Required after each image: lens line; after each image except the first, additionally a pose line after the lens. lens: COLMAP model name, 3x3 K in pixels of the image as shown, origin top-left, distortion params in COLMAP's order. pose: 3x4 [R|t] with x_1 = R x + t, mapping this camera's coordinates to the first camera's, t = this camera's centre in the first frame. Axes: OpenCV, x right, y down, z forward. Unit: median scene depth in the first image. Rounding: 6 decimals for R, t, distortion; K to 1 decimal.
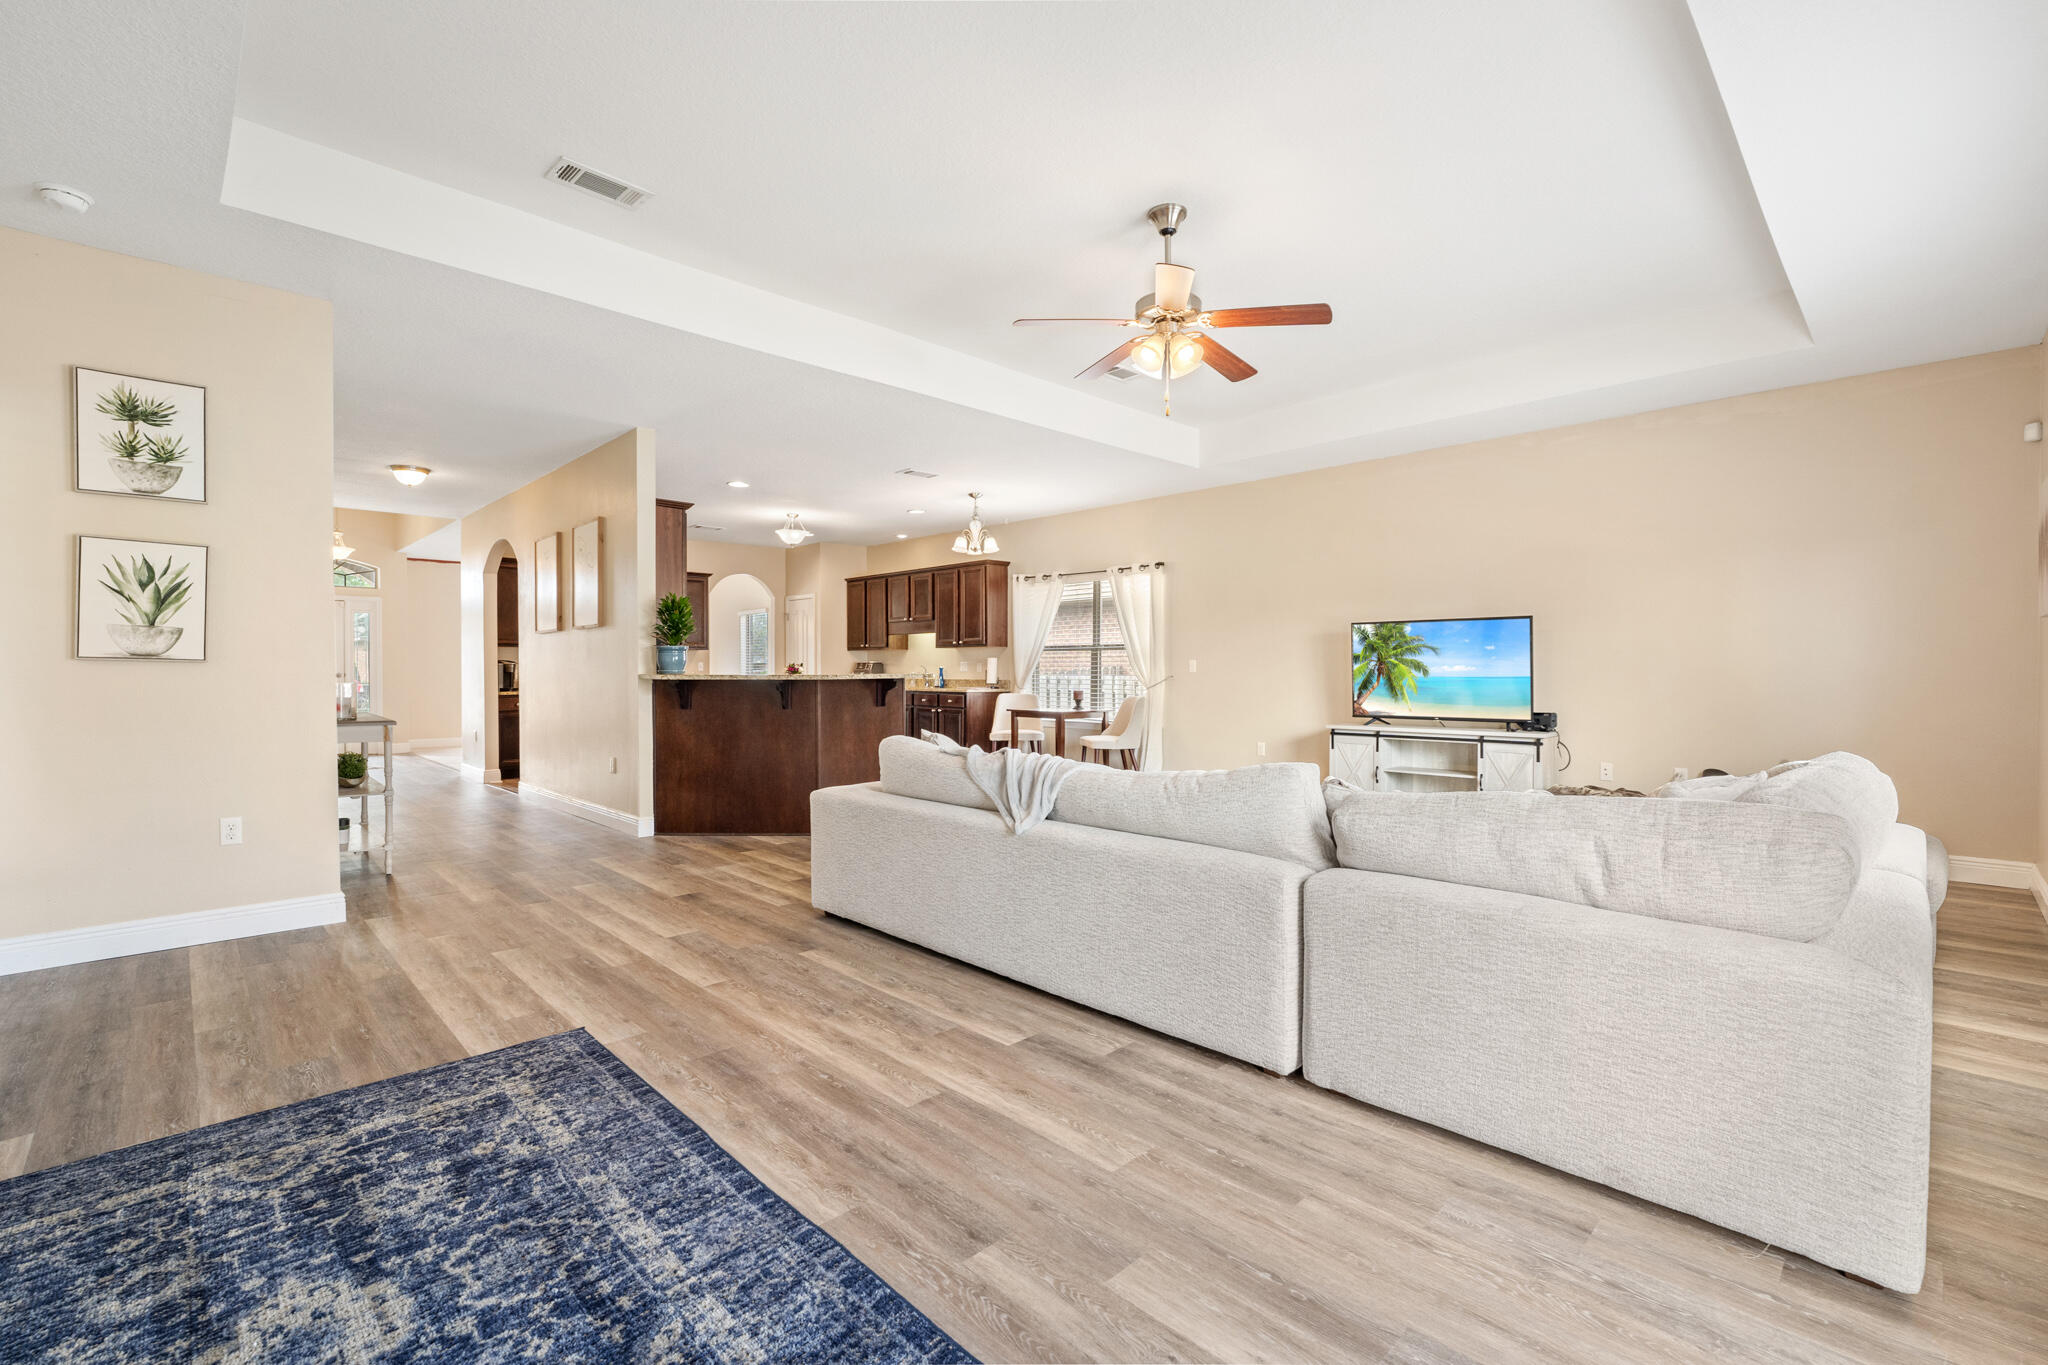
lens RADIAL K [[894.0, 0, 1006.9], [0, 894.0, 692.5], [0, 0, 1]] dist [-0.013213, 0.001272]
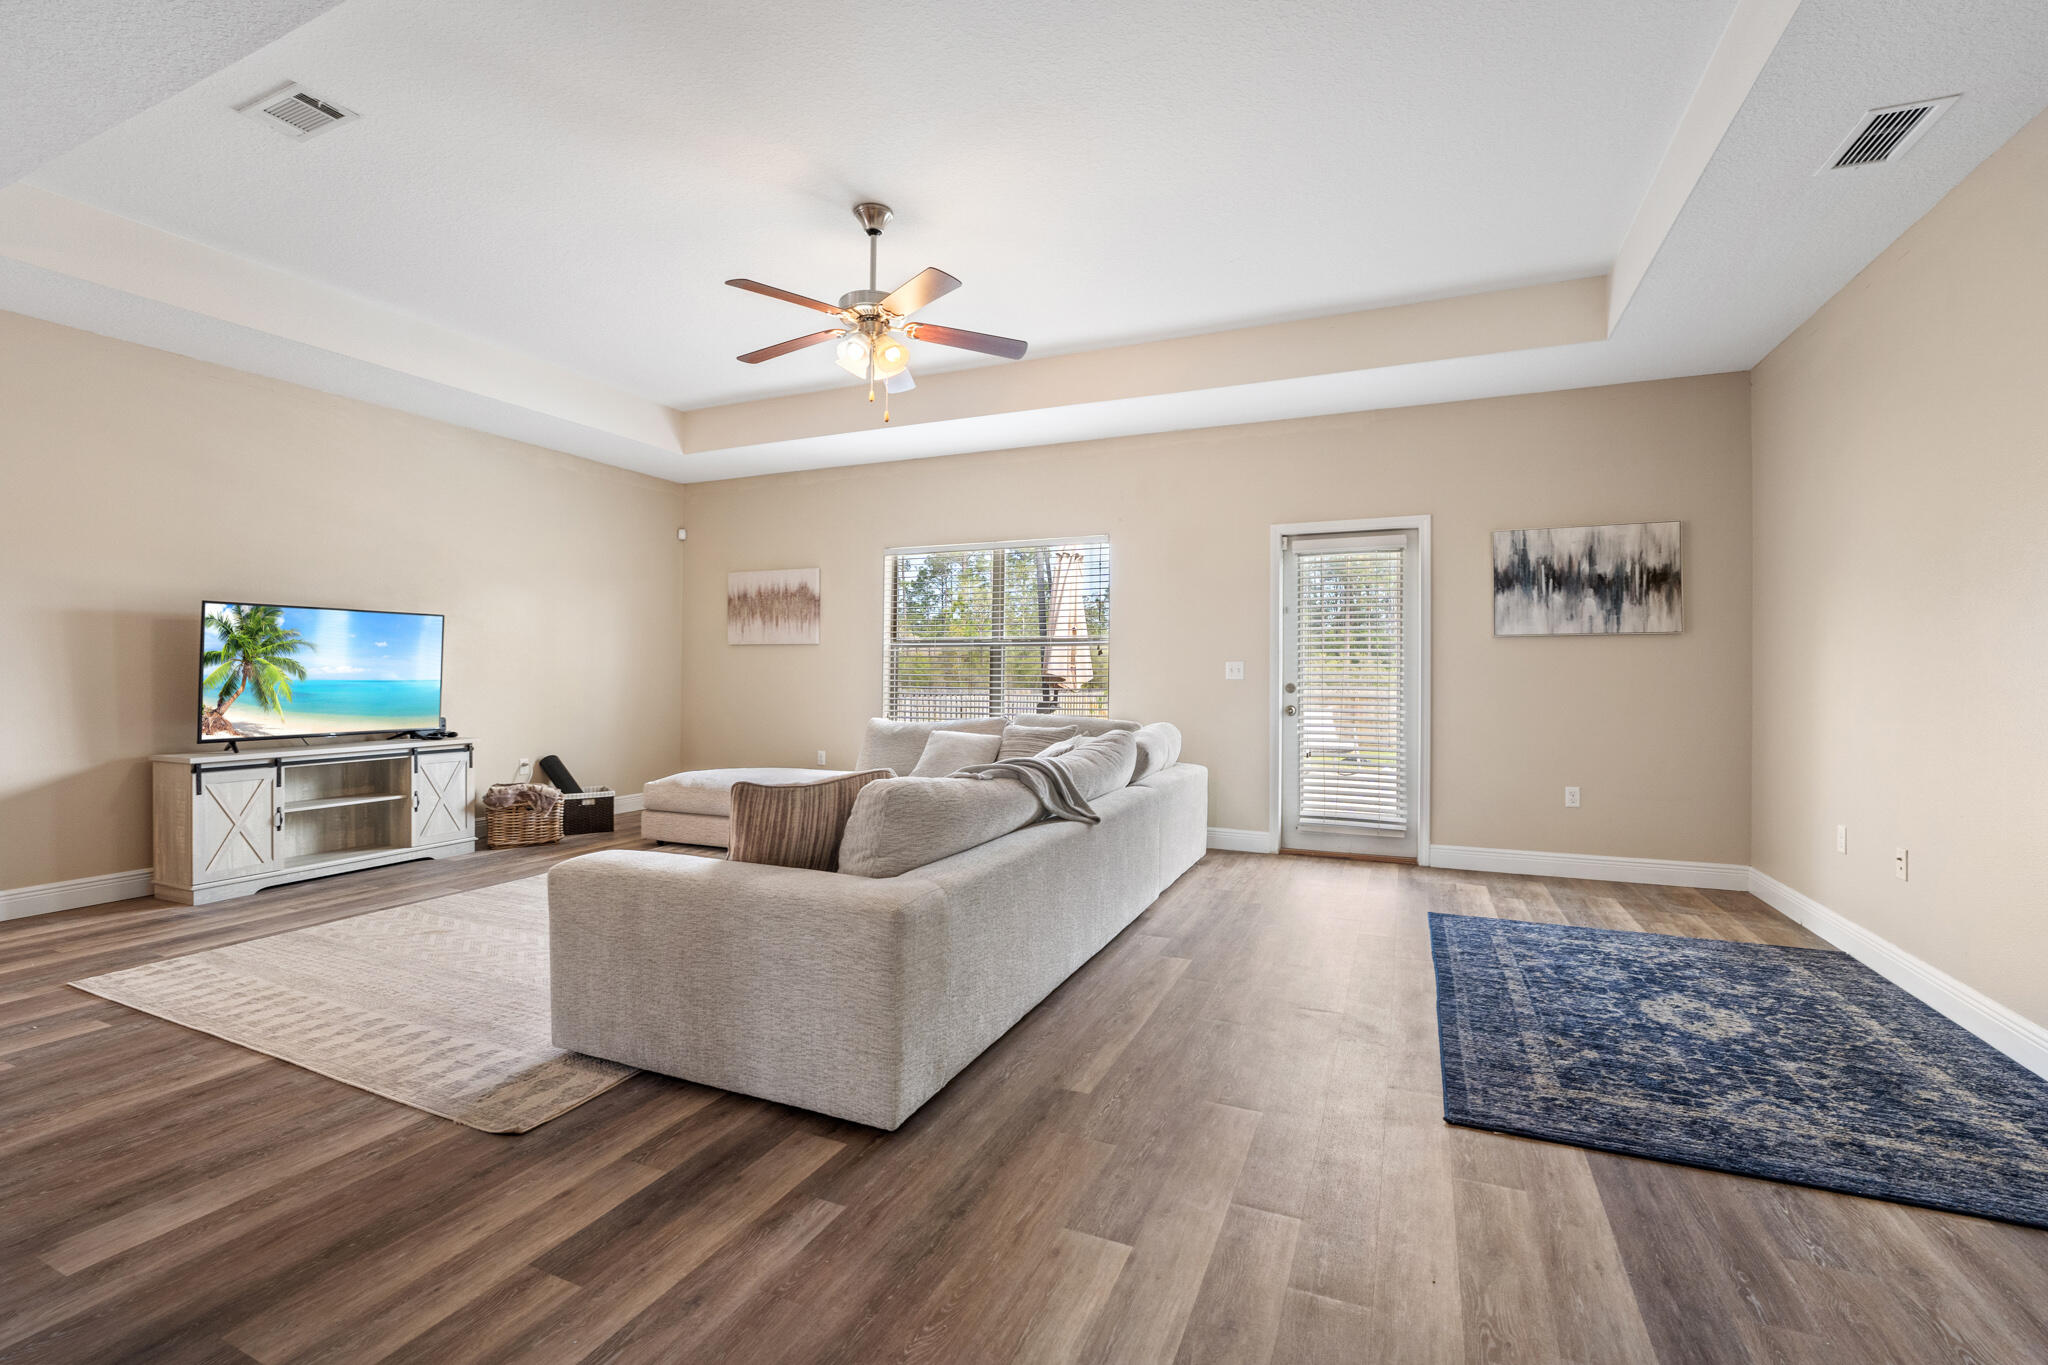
lens RADIAL K [[894.0, 0, 1024.4], [0, 894.0, 681.8], [0, 0, 1]] dist [-0.013213, 0.001272]
pose [[-0.396343, -0.009833, 0.918050, -1.202666], [0.016276, 0.999710, 0.017734, -0.051883], [-0.917958, 0.021971, -0.396068, 1.877914]]
